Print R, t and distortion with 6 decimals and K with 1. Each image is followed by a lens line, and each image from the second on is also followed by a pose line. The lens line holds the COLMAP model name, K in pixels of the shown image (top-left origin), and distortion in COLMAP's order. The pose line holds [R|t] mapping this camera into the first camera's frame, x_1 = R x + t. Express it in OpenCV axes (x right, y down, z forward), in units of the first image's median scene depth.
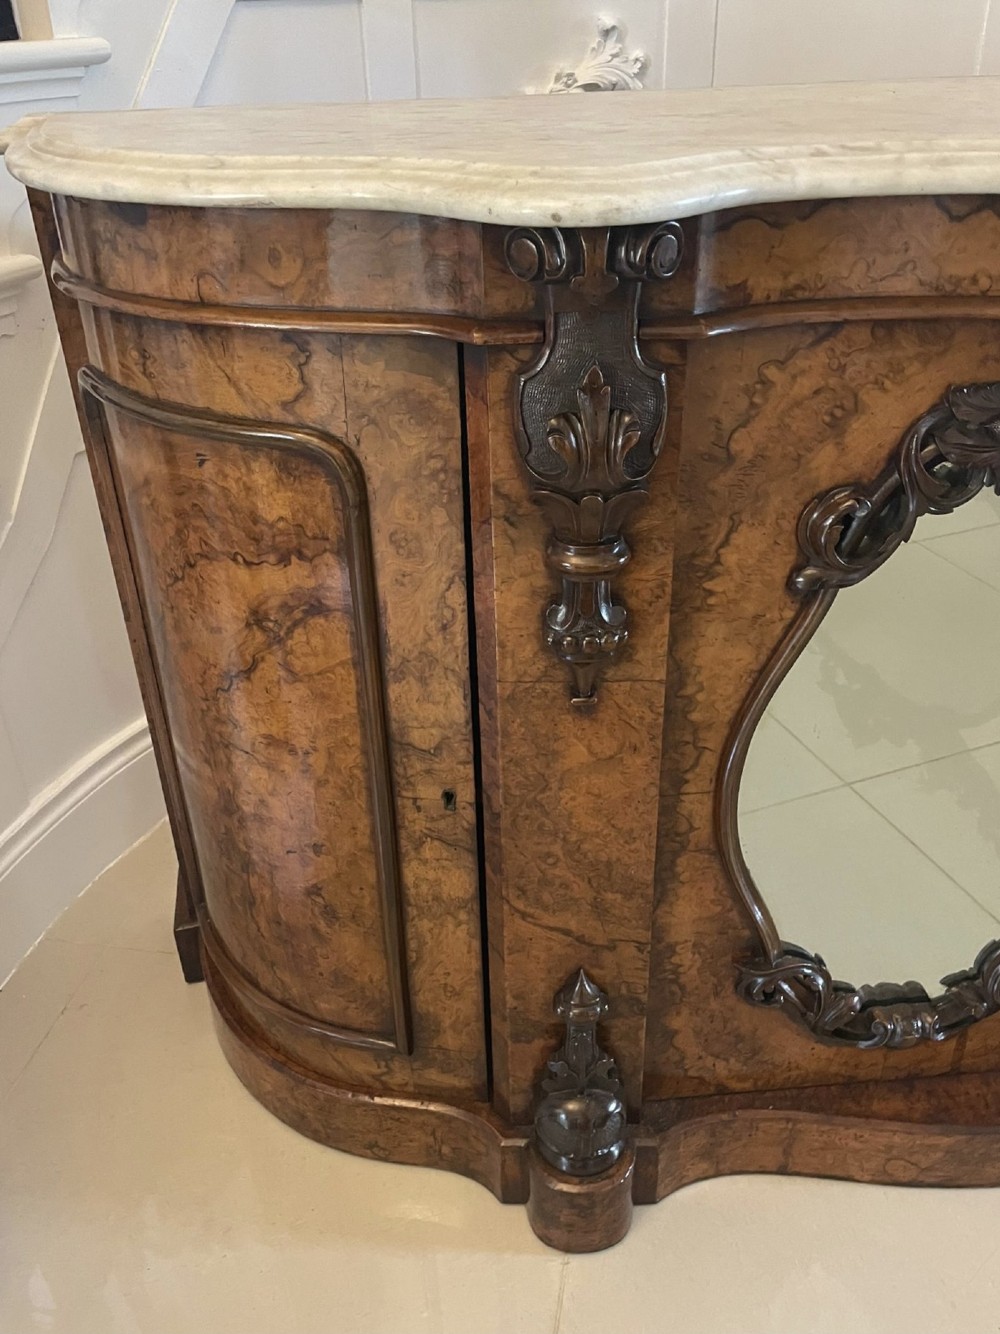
lens RADIAL K [[1107.6, 0, 504.9], [0, 1107.6, 676.1], [0, 0, 1]] dist [0.103915, -0.147051]
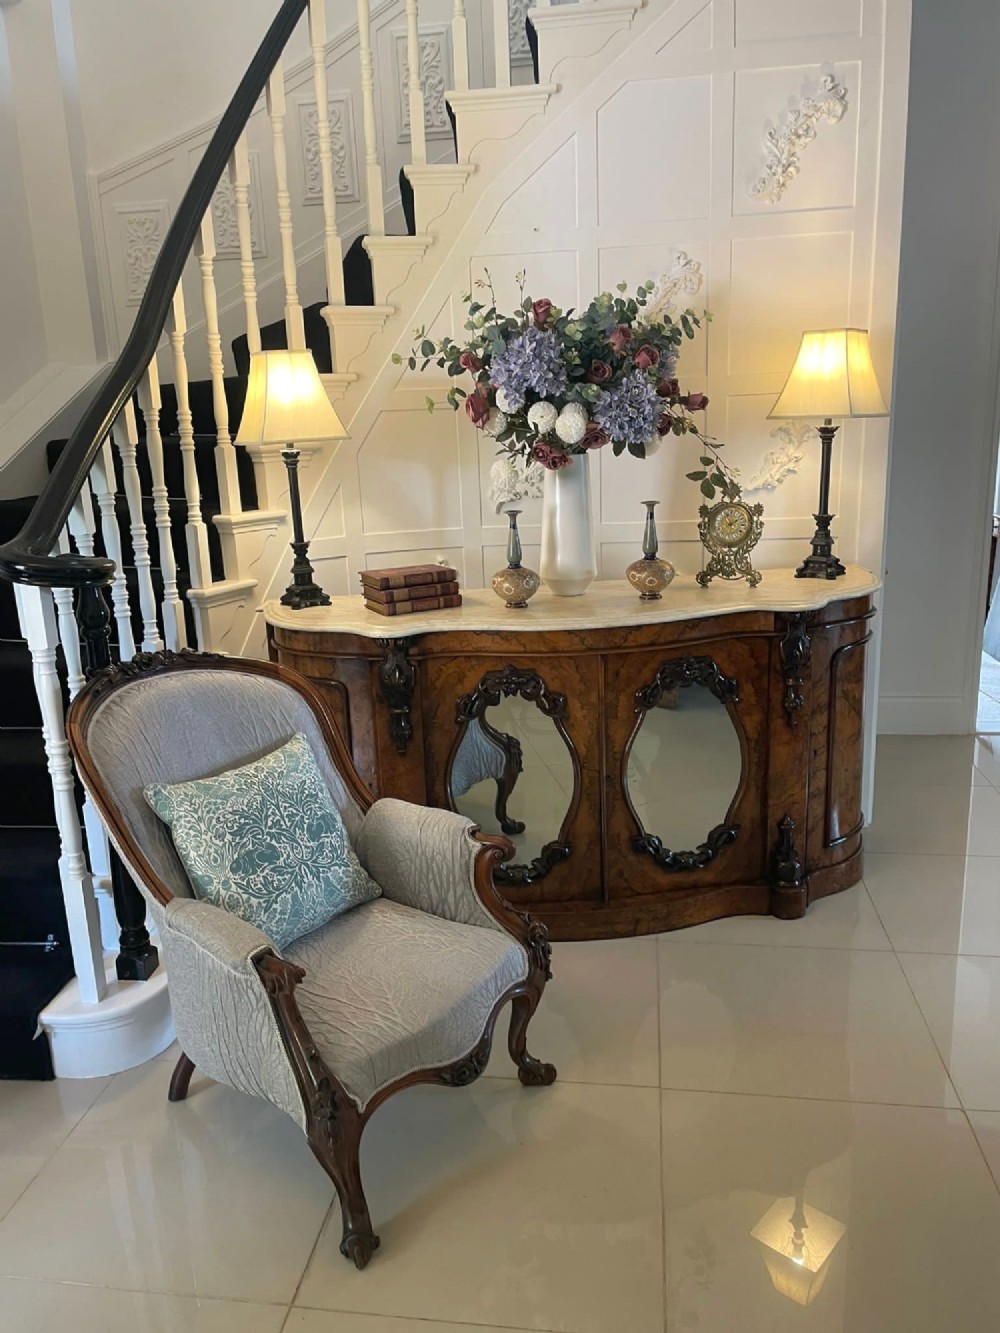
lens RADIAL K [[1031.5, 0, 500.0], [0, 1031.5, 666.5], [0, 0, 1]] dist [0.132098, -0.169133]
pose [[0.996884, 0.004583, -0.078744, 0.648310], [-0.026571, 0.959474, -0.280543, 0.687248], [0.074267, 0.281761, 0.956606, -2.290839]]
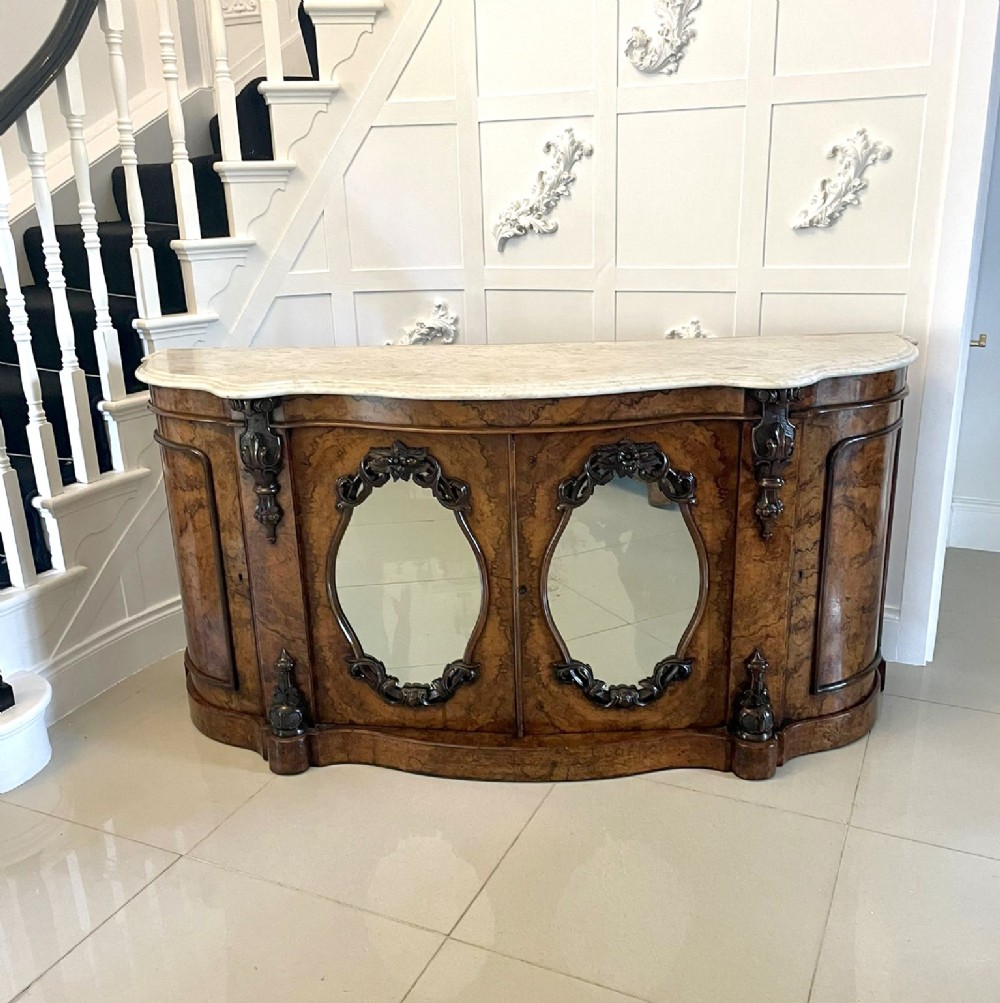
lens RADIAL K [[1000.4, 0, 502.3], [0, 1000.4, 522.7], [0, 0, 1]] dist [0.109887, -0.157131]
pose [[0.968396, 0.074548, -0.238017, 1.300650], [-0.122031, 0.973882, -0.191472, 0.416251], [0.217527, 0.214467, 0.952201, -1.467396]]
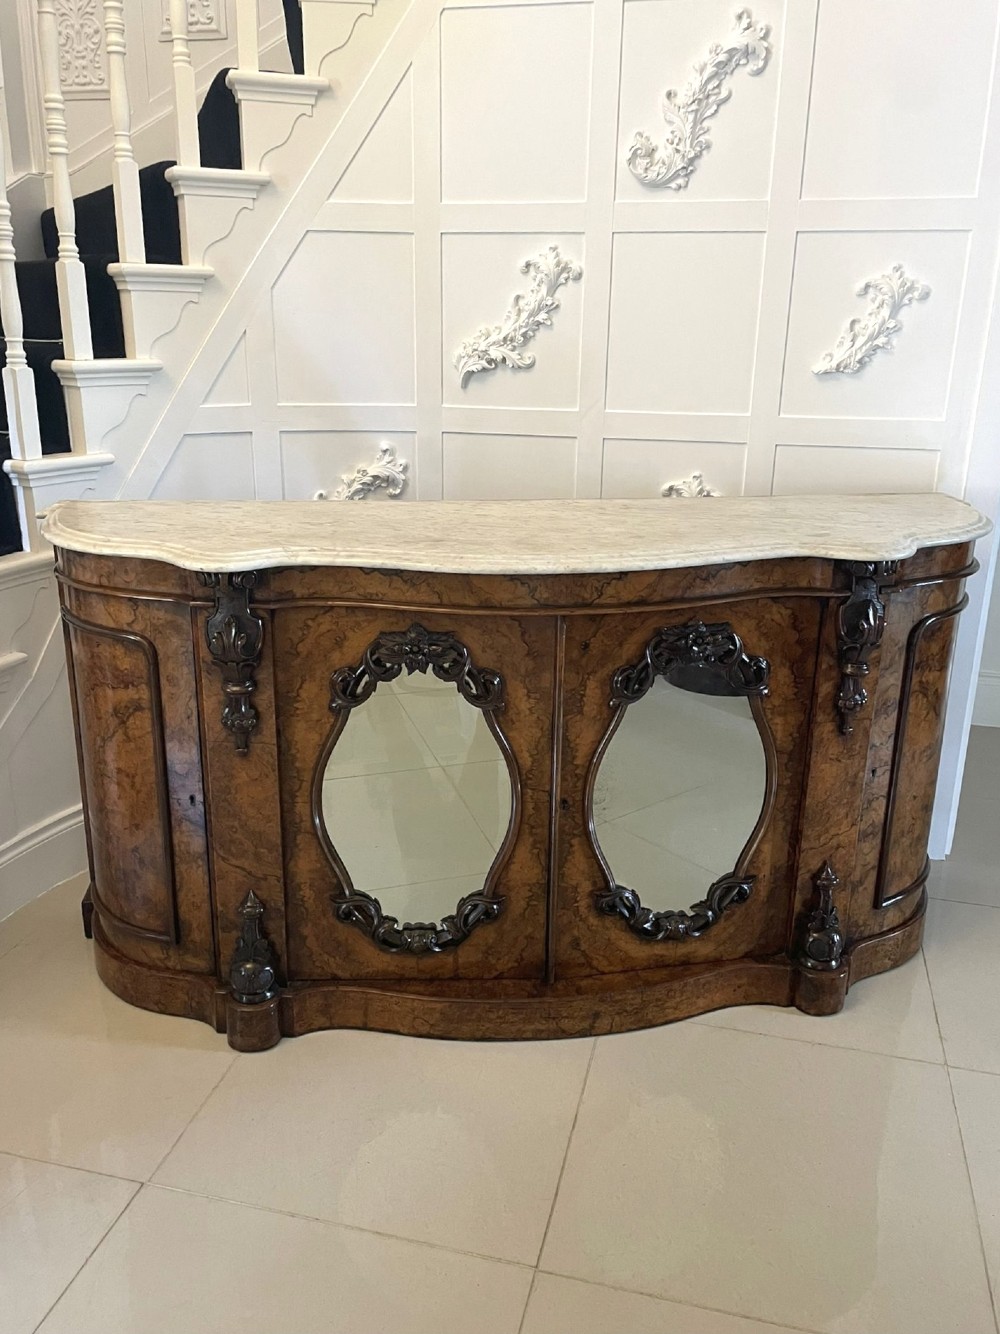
lens RADIAL K [[1079.6, 0, 496.6], [0, 1079.6, 661.6], [0, 0, 1]] dist [0.100614, -0.133710]
pose [[0.997013, 0.055699, -0.053507, 0.701367], [-0.066306, 0.972532, -0.223125, 0.306936], [0.039609, 0.226007, 0.973320, -1.237577]]
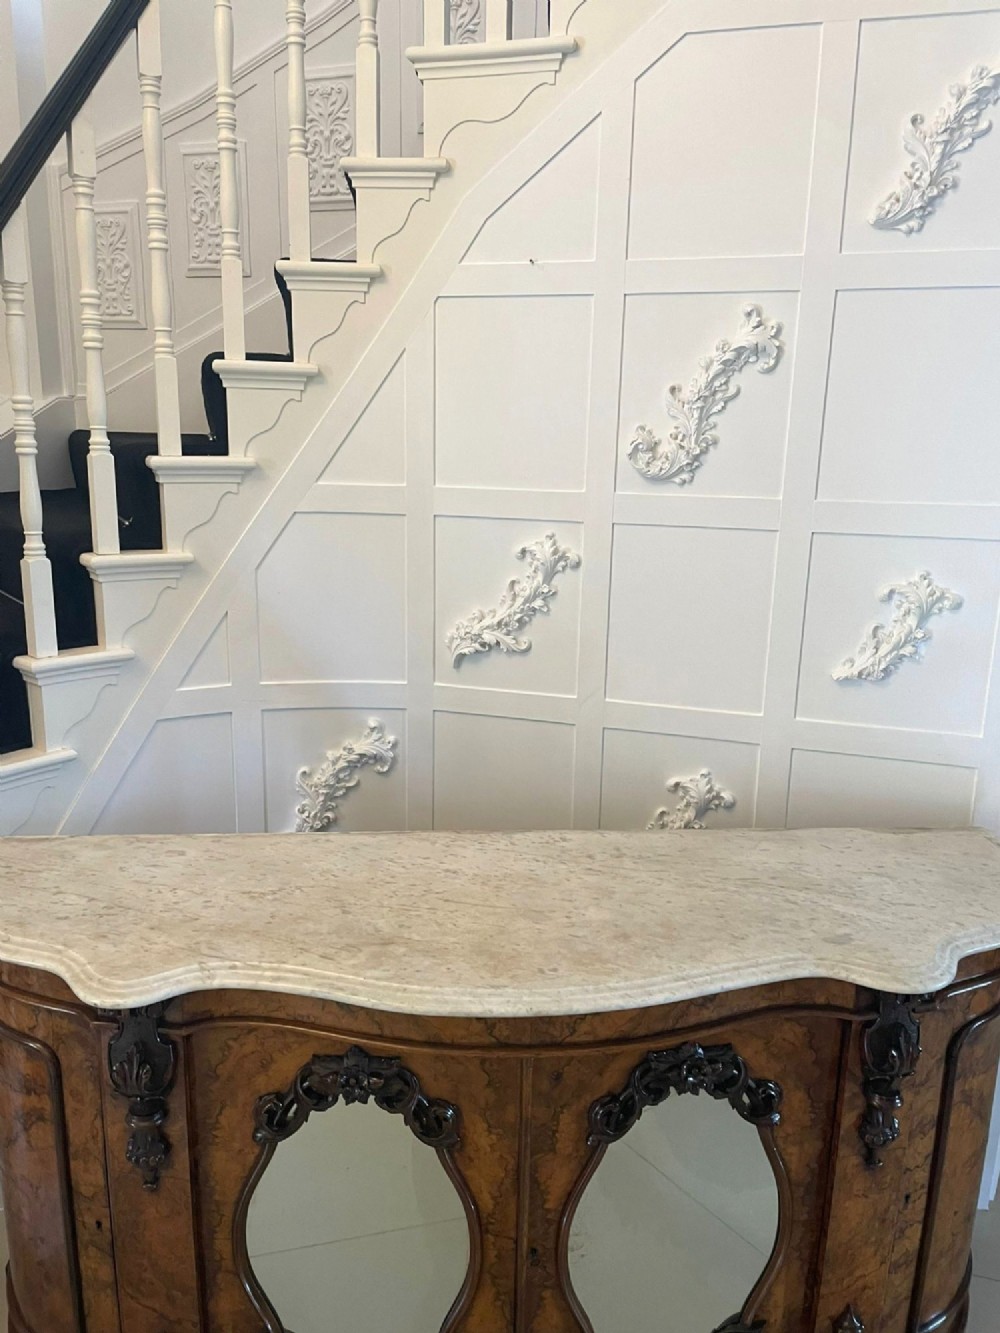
lens RADIAL K [[1003.4, 0, 494.0], [0, 1003.4, 663.7], [0, 0, 1]] dist [0.090239, -0.120503]
pose [[0.991585, 0.069569, -0.109179, 0.795721], [-0.098875, 0.951359, -0.291788, -0.386296], [0.083569, 0.300127, 0.950231, -0.956741]]
